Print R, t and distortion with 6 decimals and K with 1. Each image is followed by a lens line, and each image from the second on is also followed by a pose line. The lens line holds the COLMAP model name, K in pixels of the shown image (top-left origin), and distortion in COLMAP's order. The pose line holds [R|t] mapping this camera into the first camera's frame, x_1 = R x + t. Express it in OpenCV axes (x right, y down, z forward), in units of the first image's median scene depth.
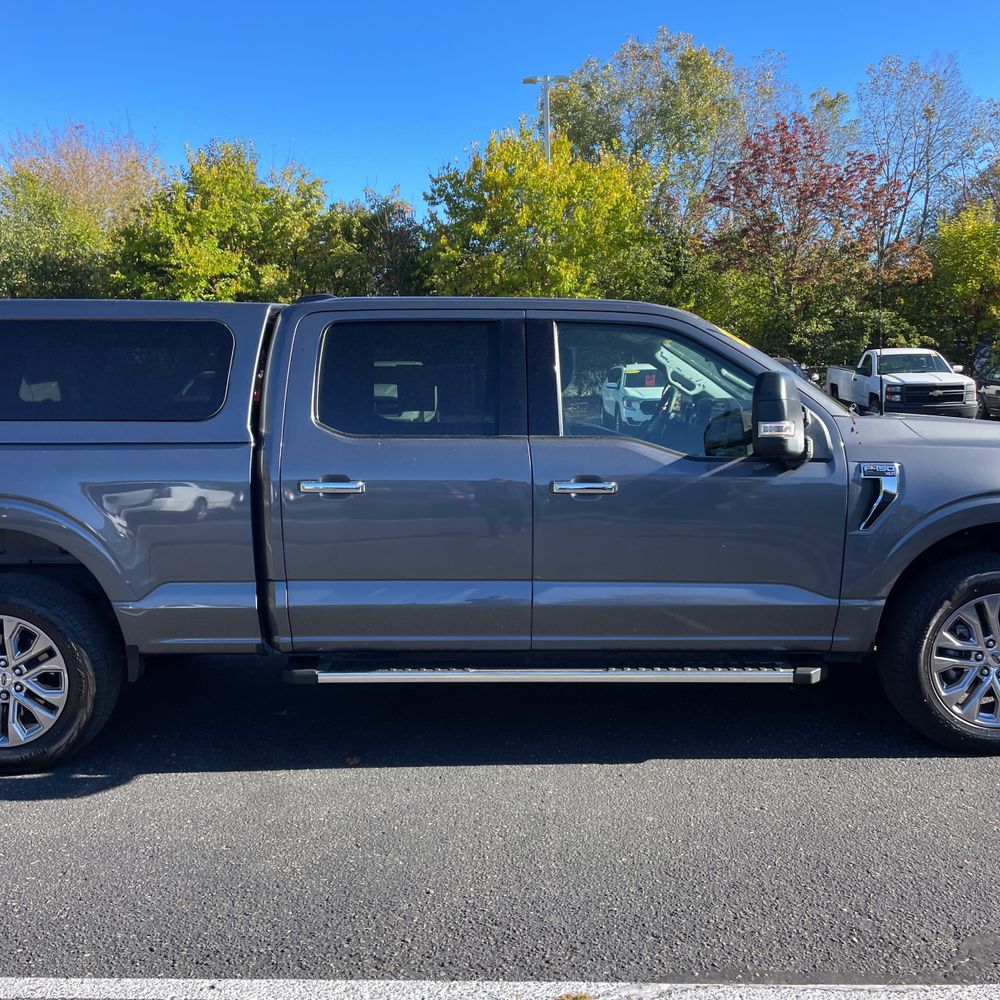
lens RADIAL K [[1002.0, 0, 501.5], [0, 1002.0, 491.9], [0, 0, 1]] dist [0.107465, -0.157449]
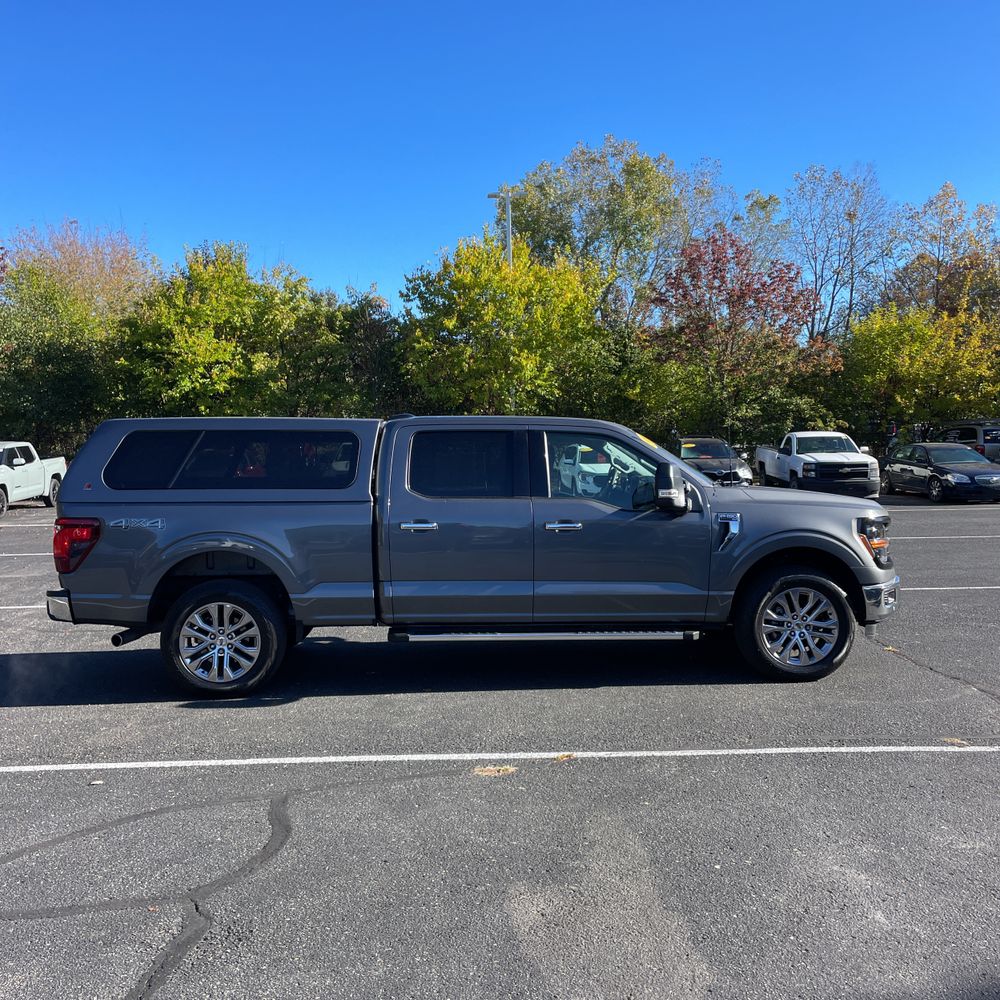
lens RADIAL K [[1002.0, 0, 501.5], [0, 1002.0, 491.9], [0, 0, 1]] dist [0.107465, -0.157449]
pose [[0.998930, 0.002015, 0.046210, -0.015763], [0.001355, 0.997347, -0.072778, 0.009181], [-0.046234, 0.072763, 0.996277, -0.109828]]
